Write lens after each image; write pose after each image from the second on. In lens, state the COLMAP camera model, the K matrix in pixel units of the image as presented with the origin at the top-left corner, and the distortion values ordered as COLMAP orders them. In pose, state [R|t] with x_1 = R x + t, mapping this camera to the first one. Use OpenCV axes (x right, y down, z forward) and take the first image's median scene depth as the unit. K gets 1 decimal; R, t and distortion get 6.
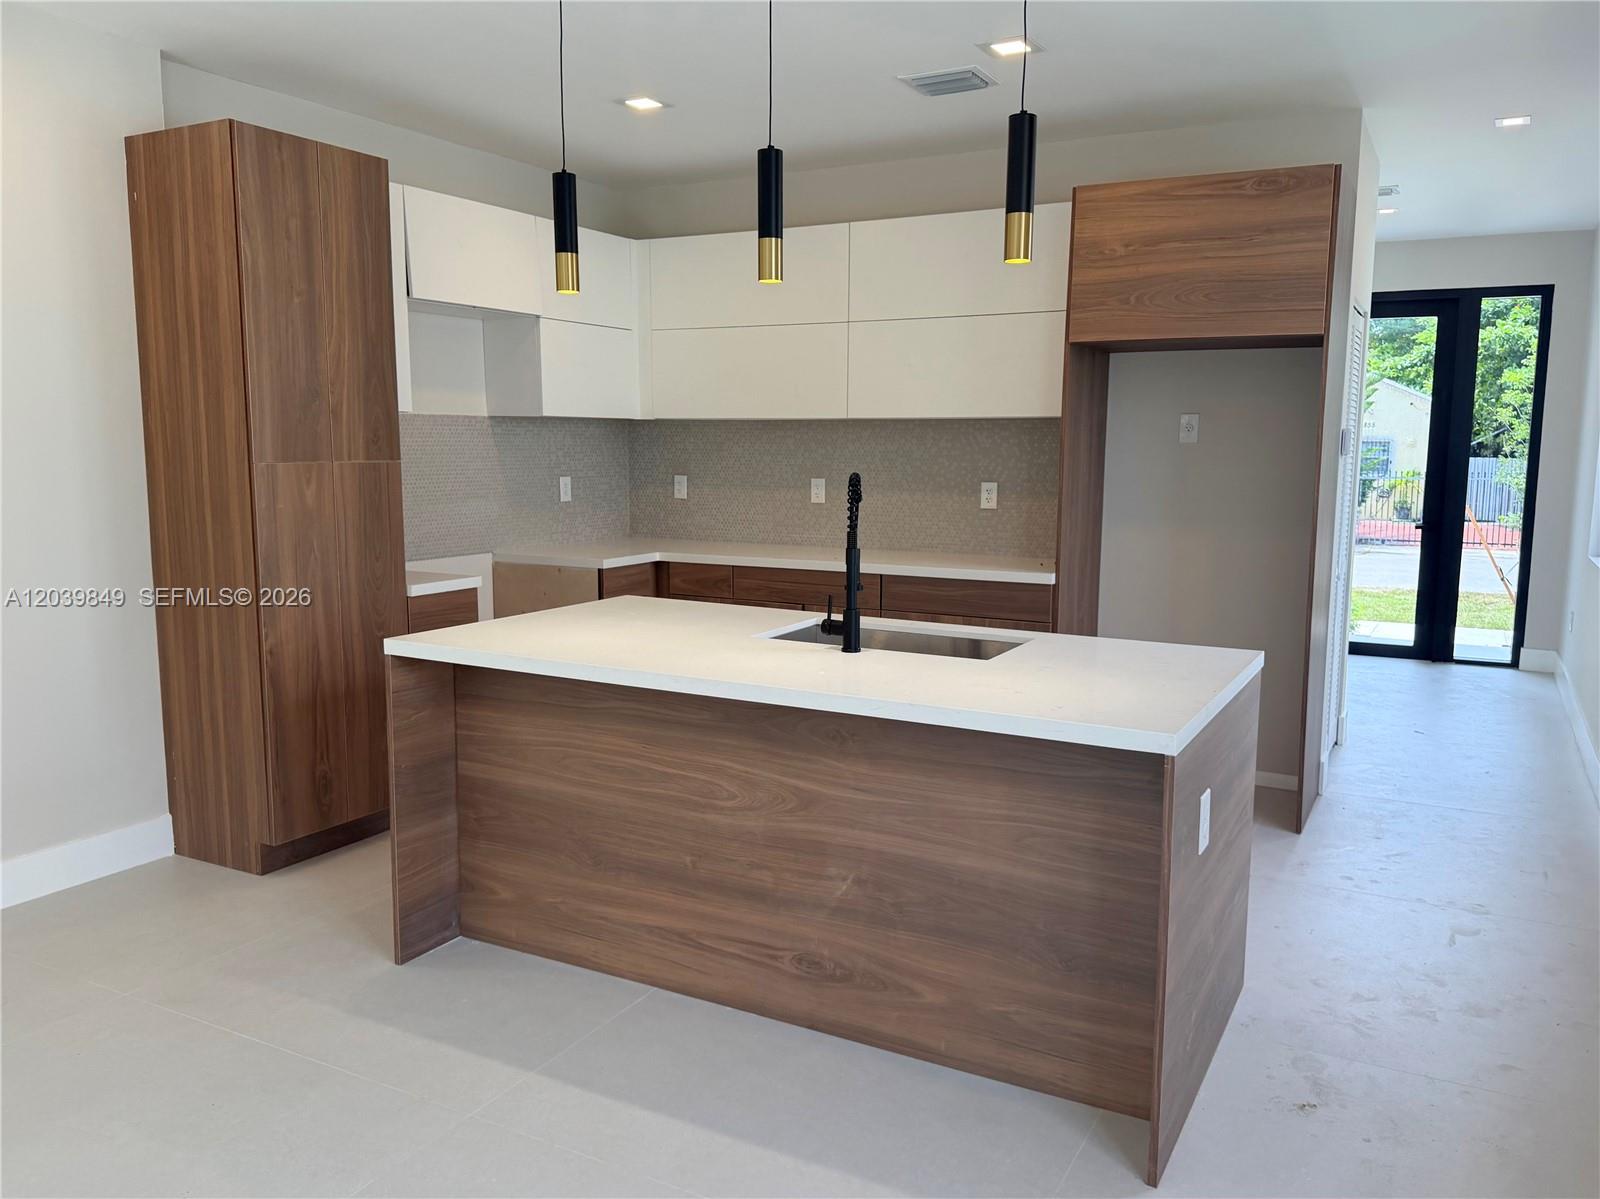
lens RADIAL K [[1207.2, 0, 805.1], [0, 1207.2, 607.6], [0, 0, 1]] dist [0.100010, -0.145964]
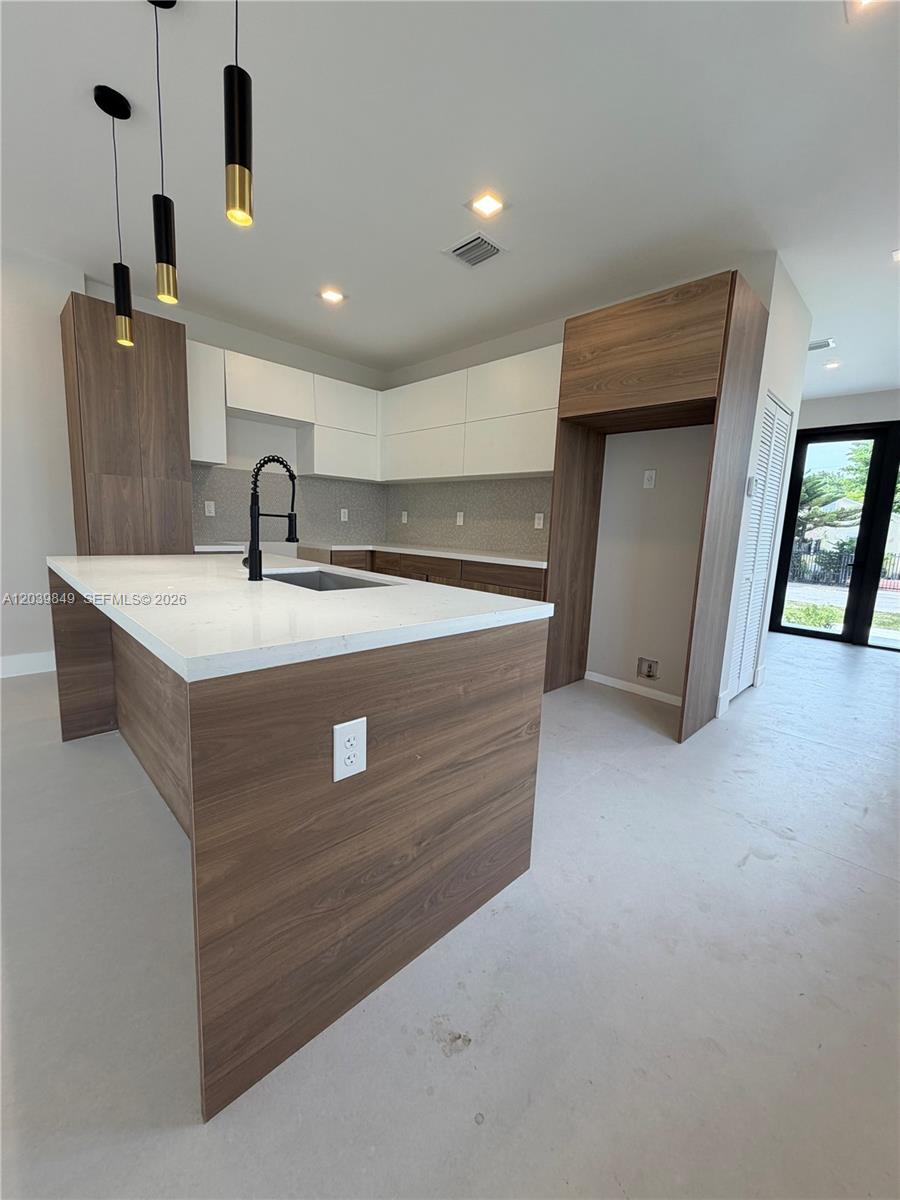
lens RADIAL K [[479.1, 0, 449.3], [0, 479.1, 597.8], [0, 0, 1]] dist [-0.002257, 0.000398]
pose [[0.955014, 0.078138, -0.286083, 0.318281], [-0.076969, 0.996915, 0.015347, 0.023841], [0.286400, 0.007363, 0.958082, 0.403103]]
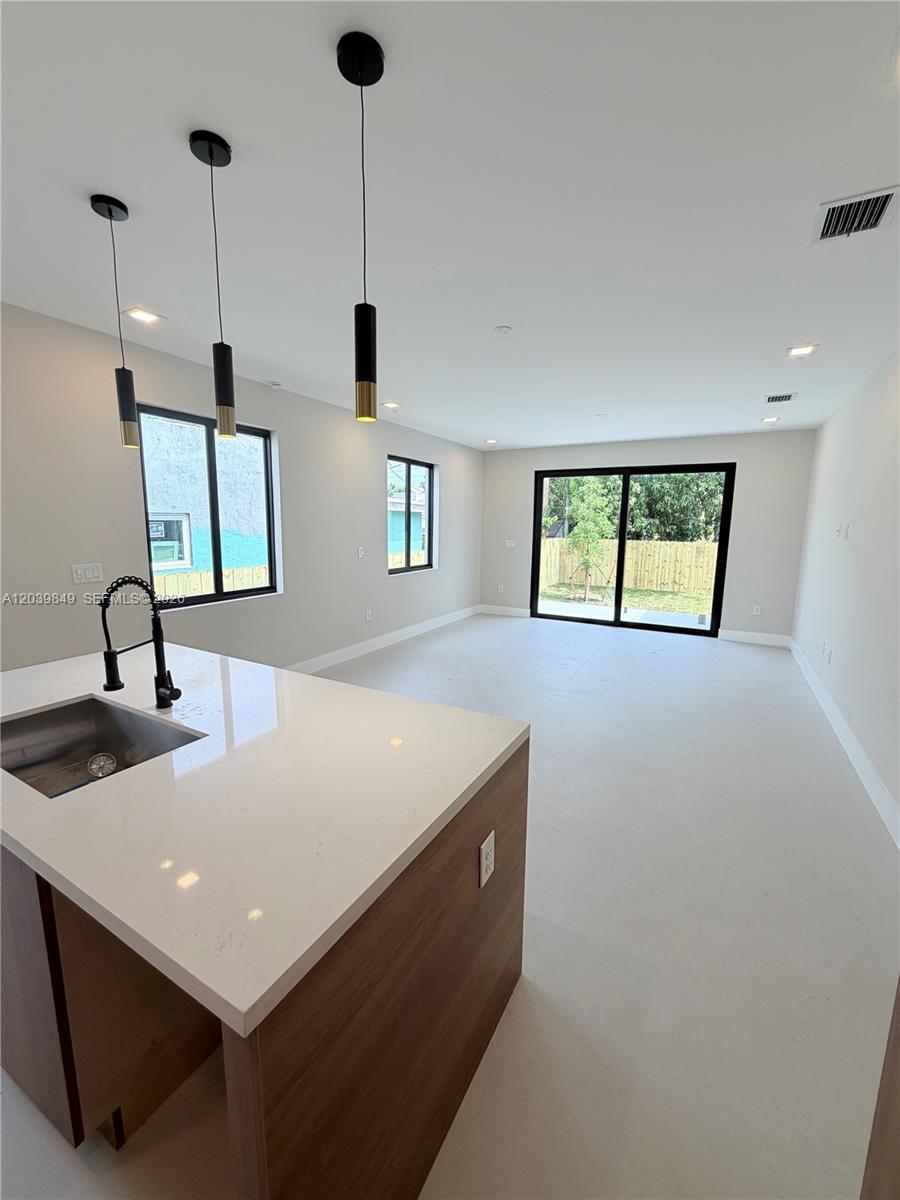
lens RADIAL K [[479.1, 0, 449.3], [0, 479.1, 597.8], [0, 0, 1]] dist [-0.002257, 0.000398]
pose [[-0.999757, -0.021904, 0.002577, -0.199903], [-0.020210, 0.956649, 0.290543, -0.175719], [-0.008829, 0.290420, -0.956859, 1.105158]]
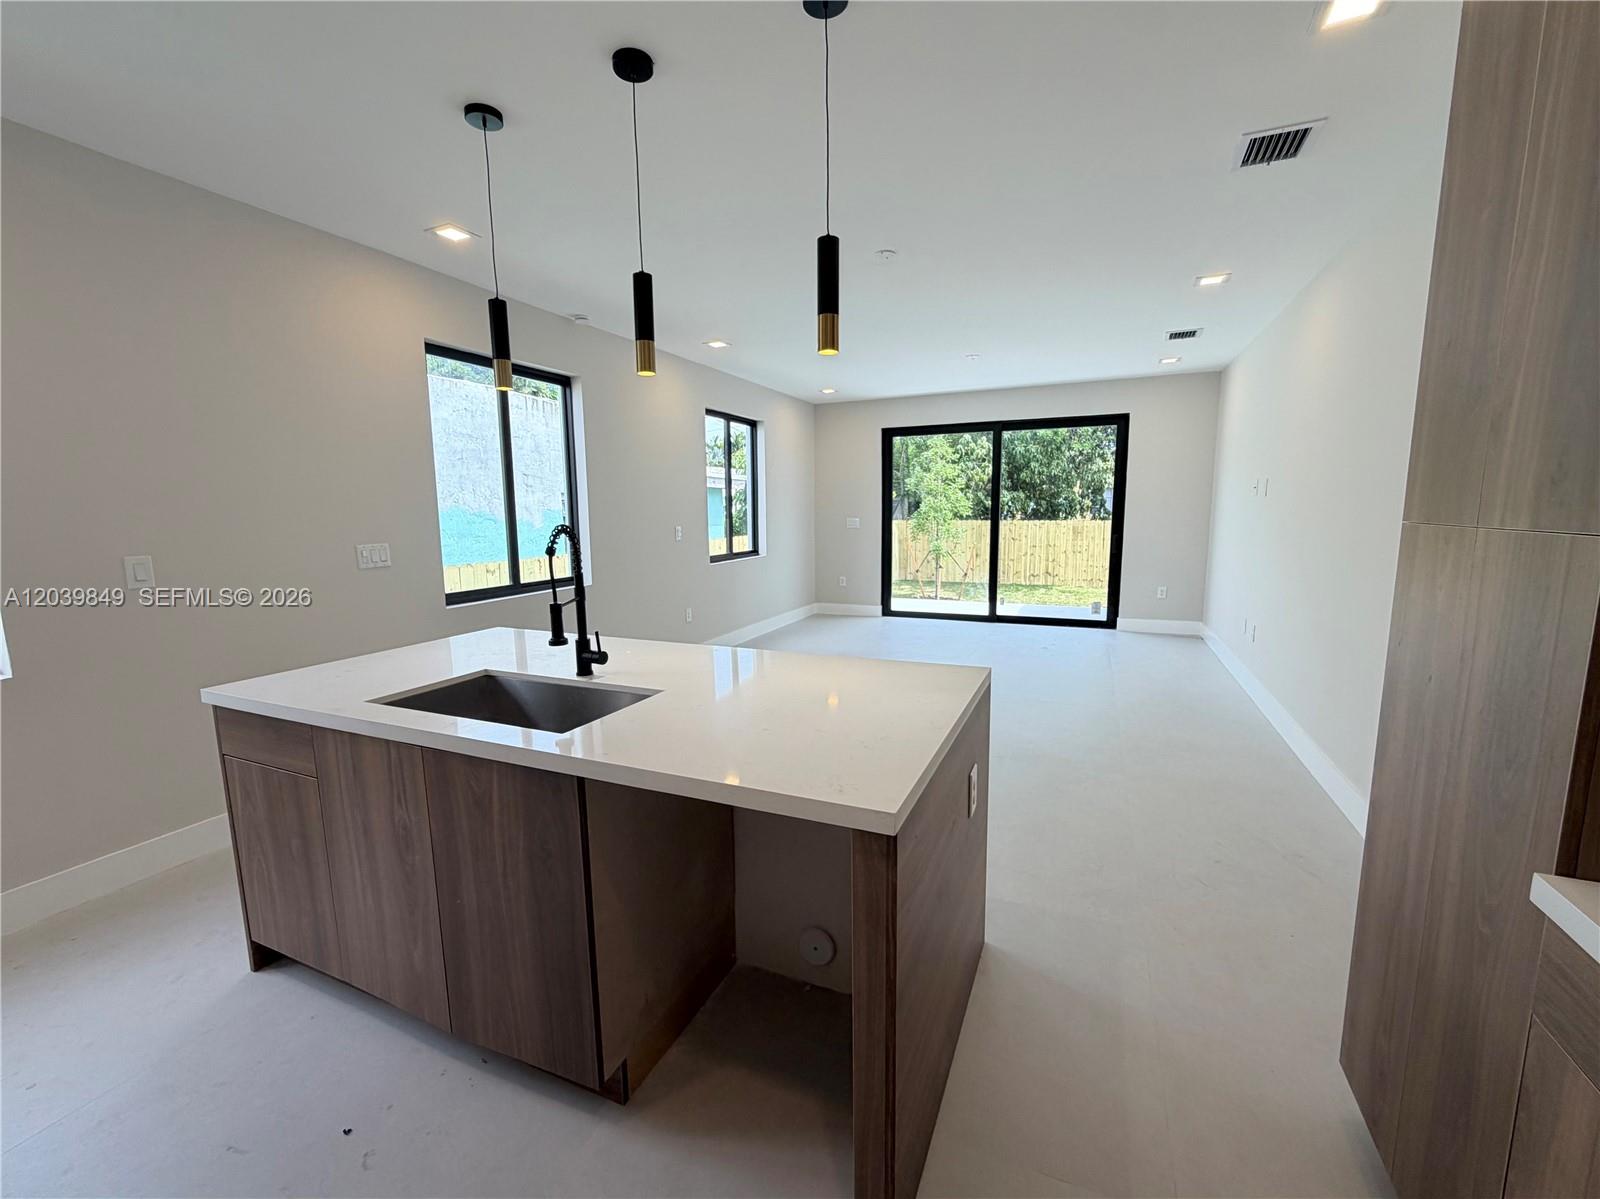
lens RADIAL K [[657.7, 0, 797.4], [0, 657.7, 601.6], [0, 0, 1]] dist [-0.000452, -0.000065]
pose [[-0.996263, 0.015851, -0.084905, -0.080498], [-0.008248, 0.961064, 0.276203, -0.157303], [0.085977, 0.275871, -0.957342, 1.220376]]
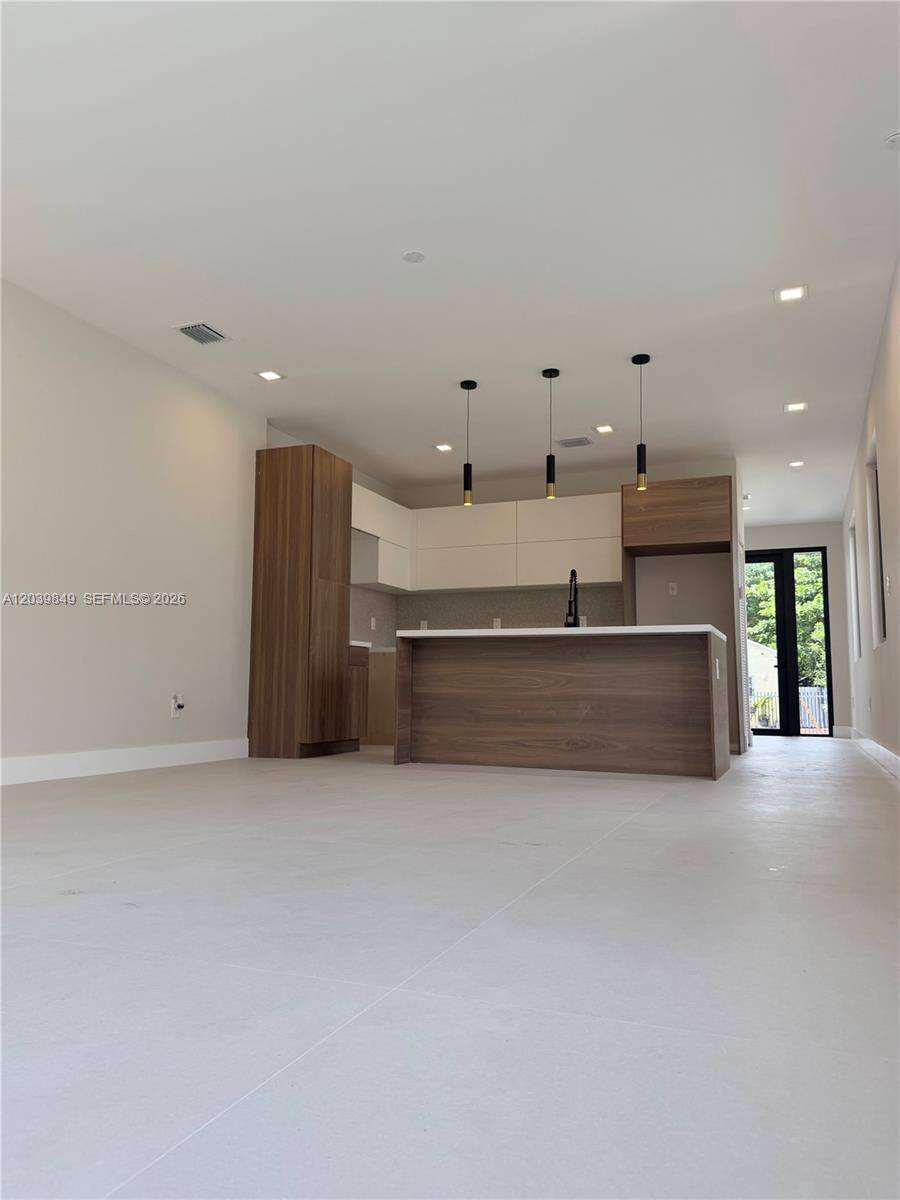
lens RADIAL K [[865.9, 0, 449.3], [0, 865.9, 600.5], [0, 0, 1]] dist [0.179729, -0.347564]
pose [[0.993397, 0.012021, 0.114096, -0.350273], [0.016056, 0.970143, -0.242002, 0.323619], [-0.113599, 0.242236, 0.963544, -0.631669]]
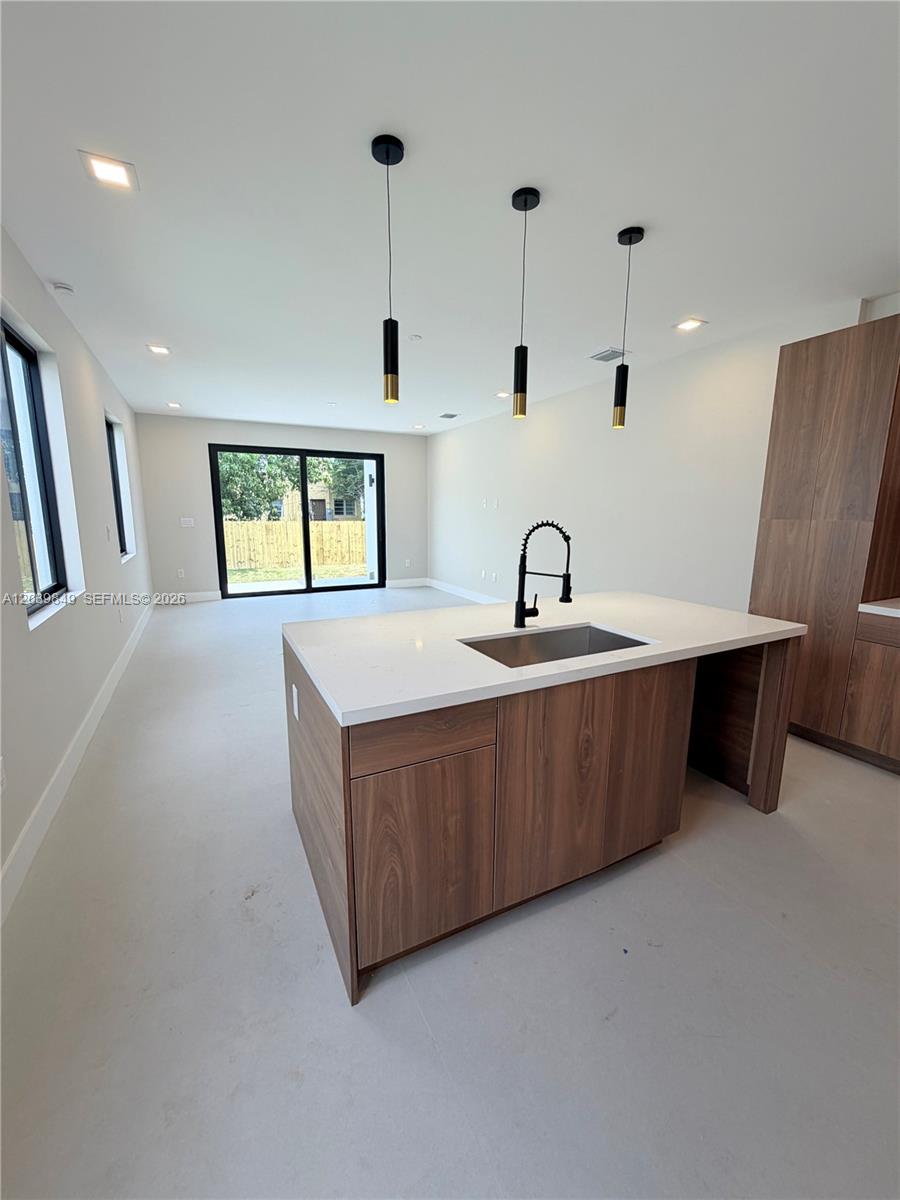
lens RADIAL K [[479.1, 0, 449.3], [0, 479.1, 597.8], [0, 0, 1]] dist [-0.002257, 0.000398]
pose [[-0.572405, 0.136899, -0.808462, 0.479521], [-0.123375, 0.960361, 0.249972, -0.118425], [0.810636, 0.242829, -0.532826, 0.964386]]
